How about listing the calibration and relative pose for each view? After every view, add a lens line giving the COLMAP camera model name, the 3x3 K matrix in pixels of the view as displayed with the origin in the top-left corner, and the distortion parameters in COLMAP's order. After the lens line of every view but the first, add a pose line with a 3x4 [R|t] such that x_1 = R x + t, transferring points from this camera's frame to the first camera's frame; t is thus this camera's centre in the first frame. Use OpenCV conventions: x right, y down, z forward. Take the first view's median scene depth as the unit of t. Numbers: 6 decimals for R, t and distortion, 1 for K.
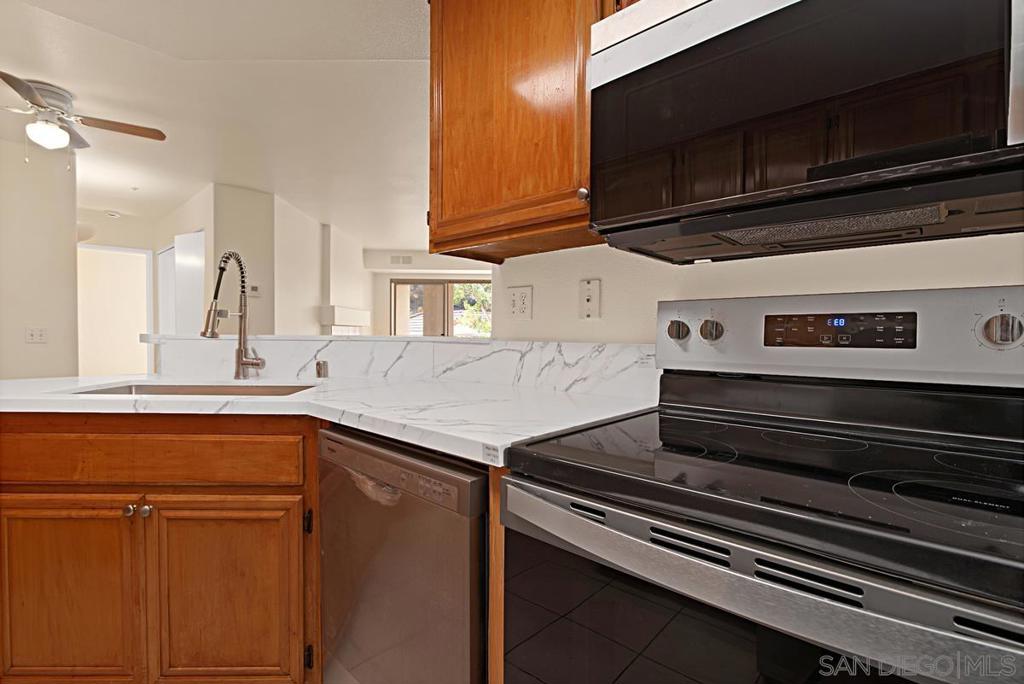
lens RADIAL K [[475.8, 0, 513.6], [0, 475.8, 339.9], [0, 0, 1]] dist [-0.001520, -0.005776]
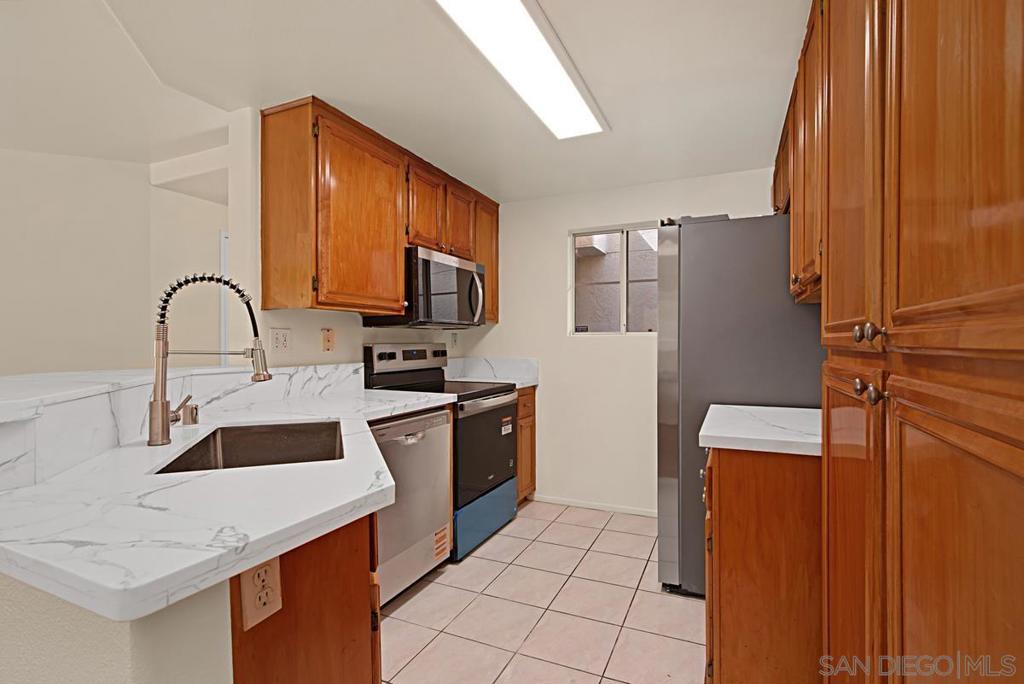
lens RADIAL K [[471.7, 0, 518.0], [0, 471.7, 339.0], [0, 0, 1]] dist [-0.002916, 0.000207]
pose [[-0.309851, 0.000855, 0.950785, -1.657648], [0.015162, 0.999877, 0.004042, -0.081968], [-0.950664, 0.015668, -0.309826, 0.832973]]
